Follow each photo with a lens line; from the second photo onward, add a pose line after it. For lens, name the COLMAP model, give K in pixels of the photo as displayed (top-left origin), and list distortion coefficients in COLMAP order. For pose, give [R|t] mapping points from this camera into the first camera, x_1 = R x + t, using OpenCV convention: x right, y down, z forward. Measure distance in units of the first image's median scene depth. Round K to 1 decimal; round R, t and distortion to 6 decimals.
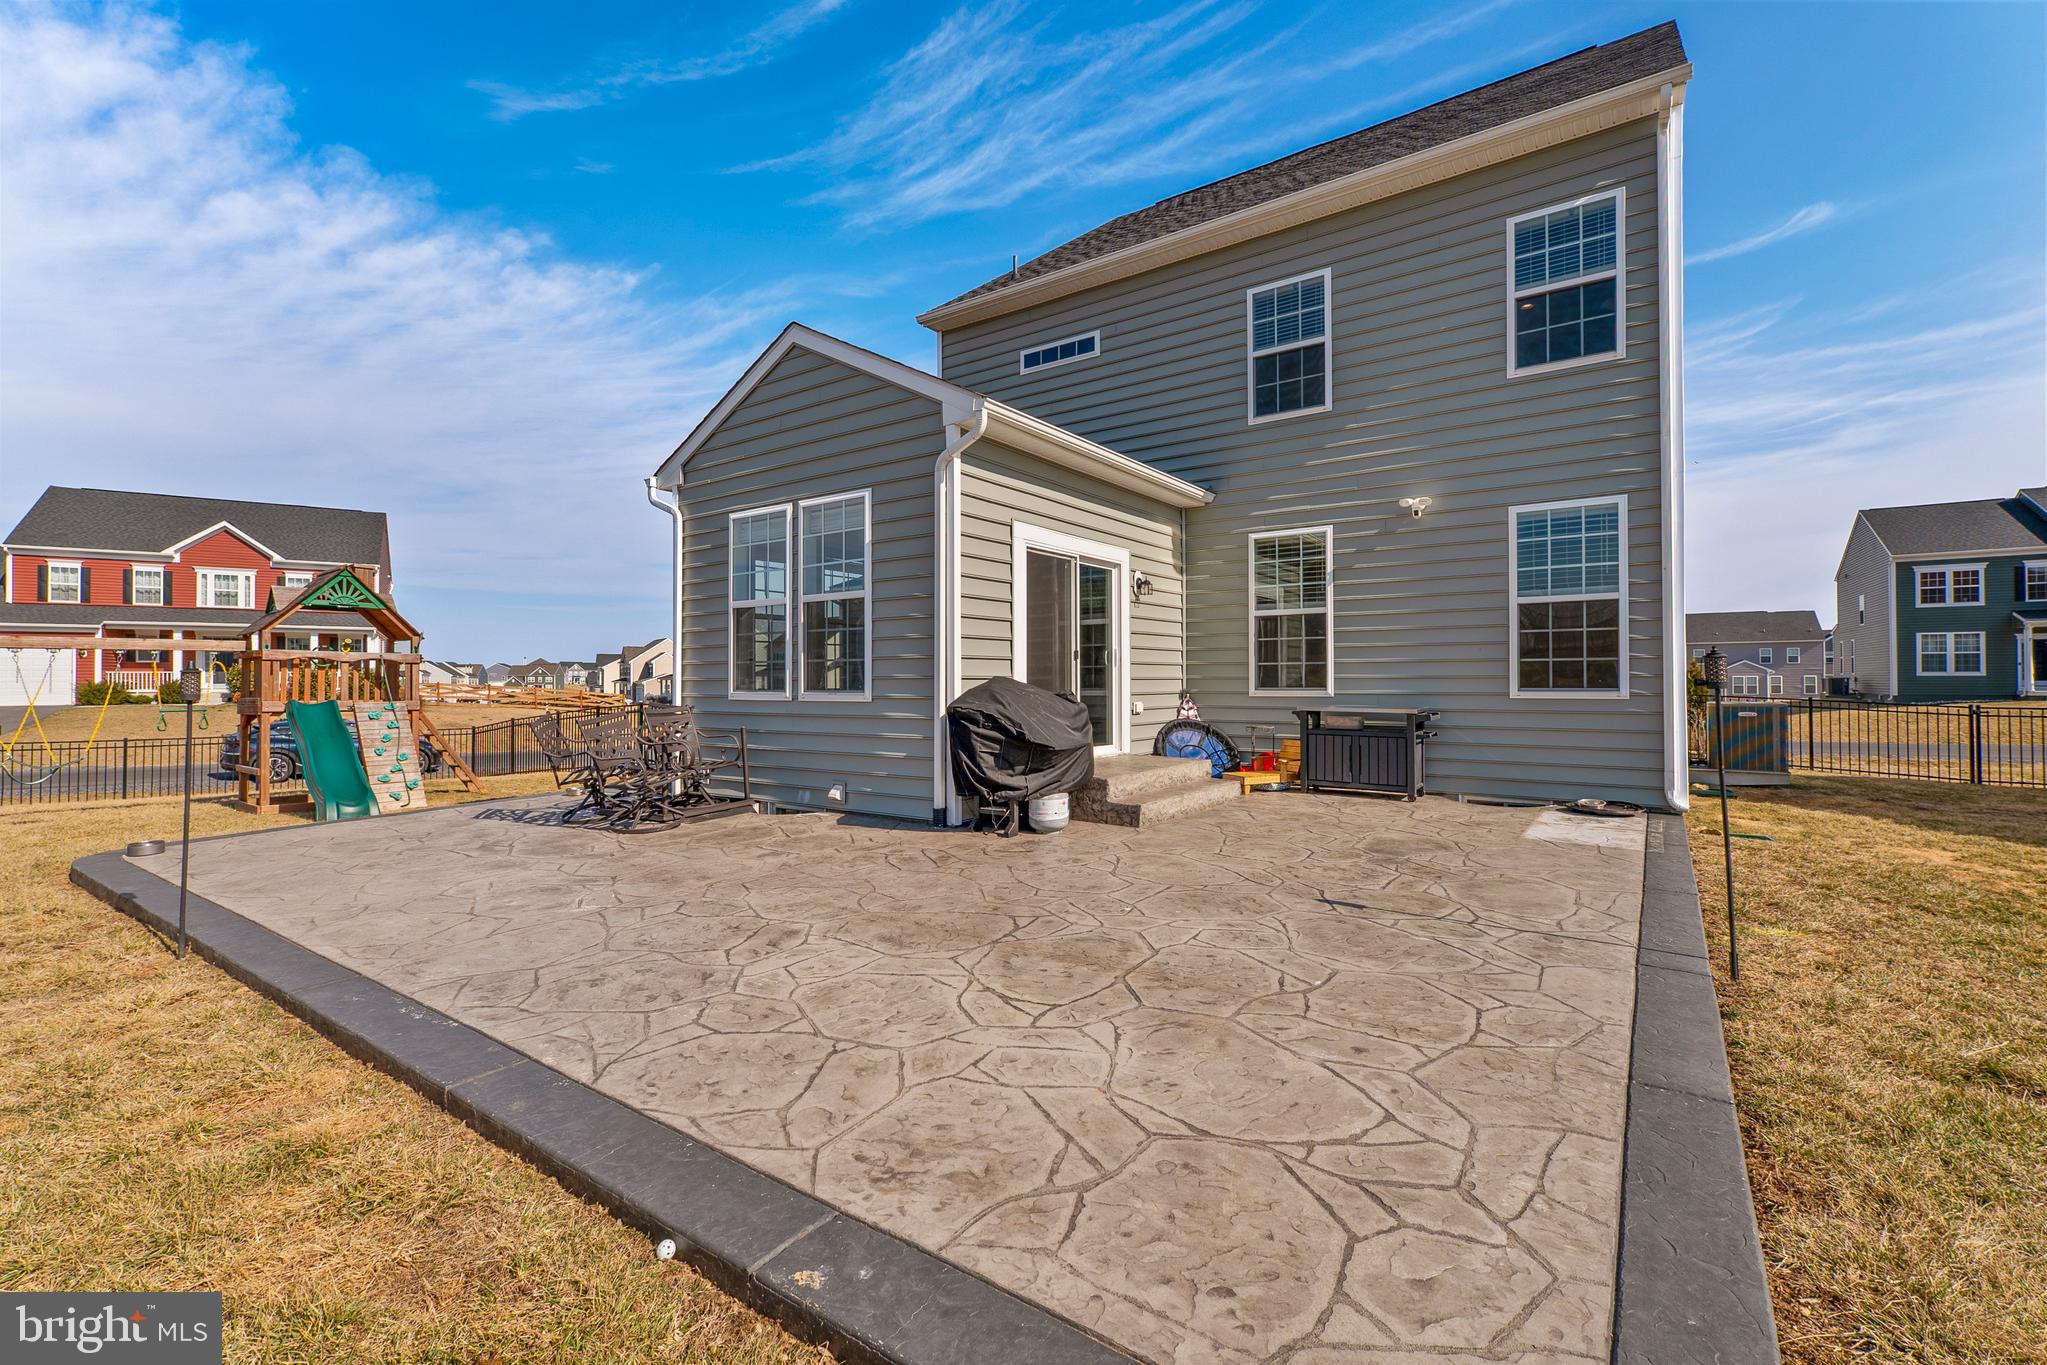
lens RADIAL K [[889.1, 0, 1015.9], [0, 889.1, 667.9], [0, 0, 1]] dist [0.000802, 0.003059]
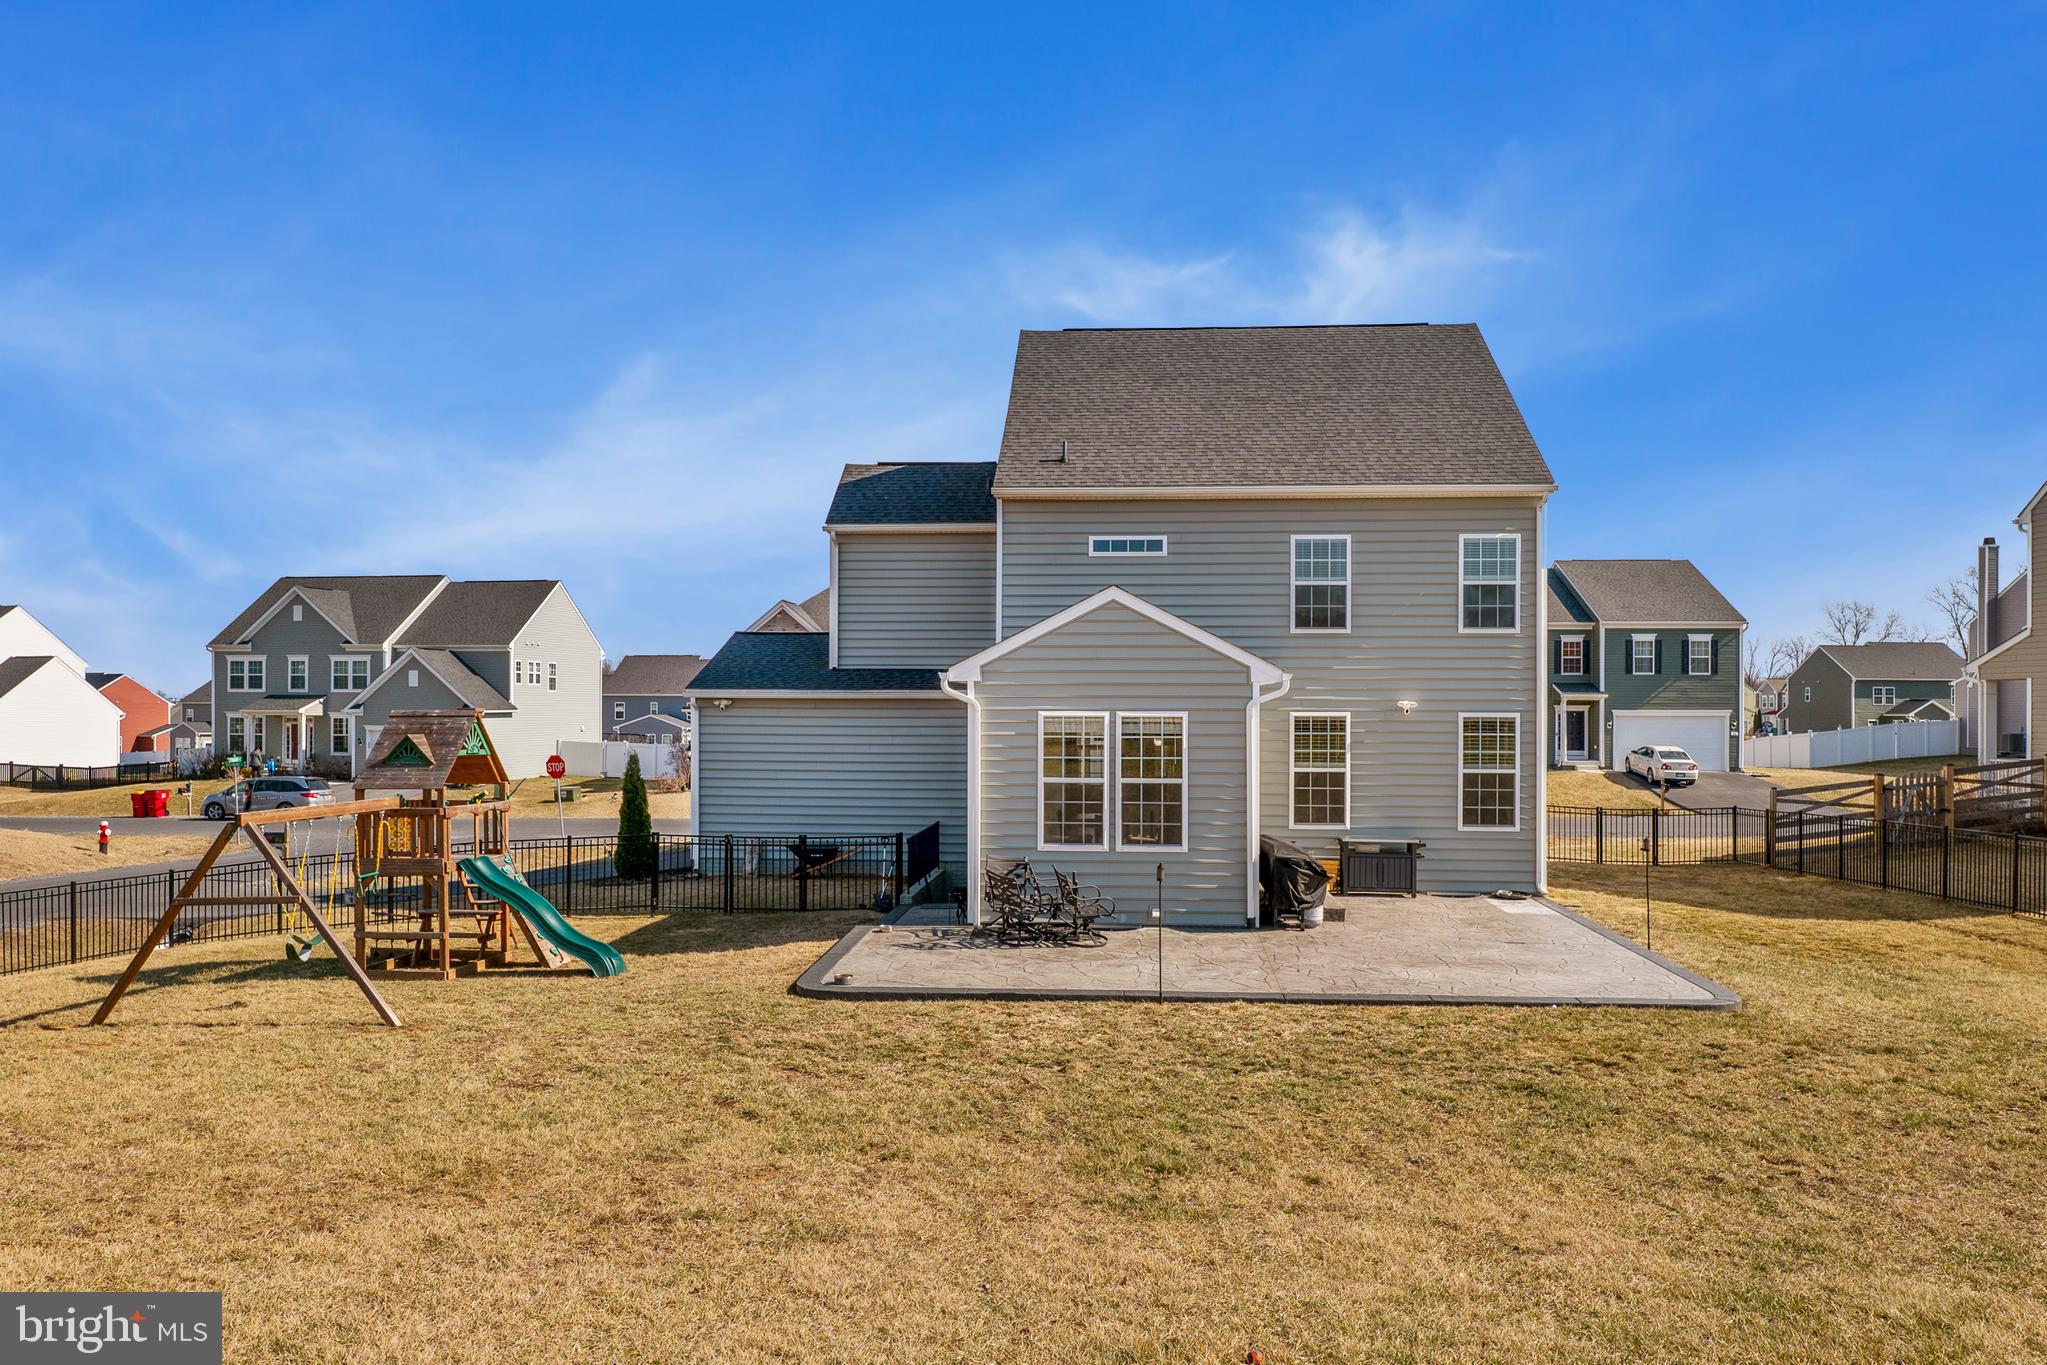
lens RADIAL K [[1561.4, 0, 1023.5], [0, 1561.4, 682.5], [0, 0, 1]] dist [0.003838, 0.002373]
pose [[0.852560, 0.015528, 0.522399, -1.604745], [-0.015213, 0.999872, -0.004892, -0.209392], [-0.522408, -0.003776, 0.852687, -1.008842]]
